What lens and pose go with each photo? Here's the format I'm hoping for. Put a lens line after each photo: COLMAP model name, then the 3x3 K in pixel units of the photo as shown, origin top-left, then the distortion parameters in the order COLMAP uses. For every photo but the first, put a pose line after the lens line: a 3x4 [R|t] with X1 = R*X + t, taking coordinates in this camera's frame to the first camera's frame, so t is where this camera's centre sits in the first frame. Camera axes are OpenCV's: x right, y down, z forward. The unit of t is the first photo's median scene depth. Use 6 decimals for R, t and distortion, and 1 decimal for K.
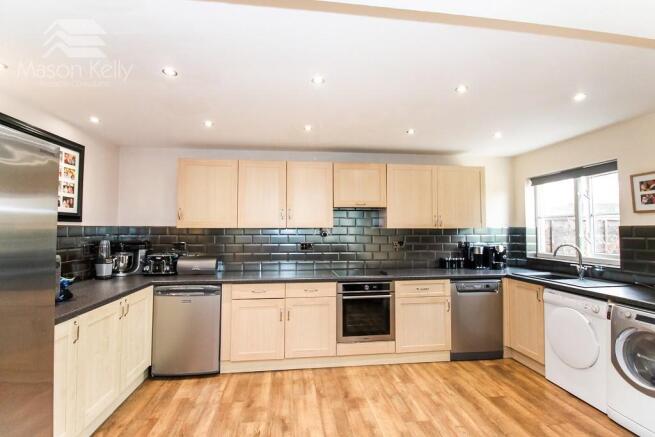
lens RADIAL K [[315.1, 0, 328.6], [0, 315.1, 215.5], [0, 0, 1]] dist [-0.010052, -0.006813]
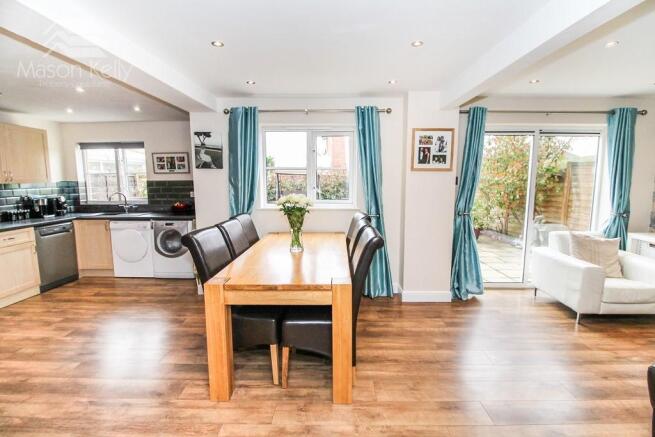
lens RADIAL K [[315.1, 0, 337.0], [0, 315.1, 215.7], [0, 0, 1]] dist [-0.010052, -0.006813]
pose [[0.136073, -0.115235, 0.983974, -0.637139], [-0.037177, 0.991919, 0.121306, -0.023173], [-0.990001, -0.053088, 0.130690, -0.294920]]
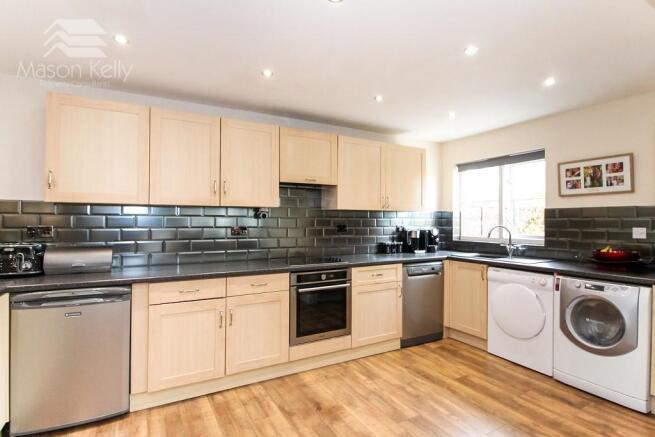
lens RADIAL K [[335.4, 0, 326.9], [0, 335.4, 219.0], [0, 0, 1]] dist [-0.009730, -0.005162]
pose [[0.923404, 0.006314, 0.383778, -0.225144], [-0.021007, 0.999197, 0.034105, 0.041841], [-0.383254, -0.039554, 0.922796, 0.169869]]
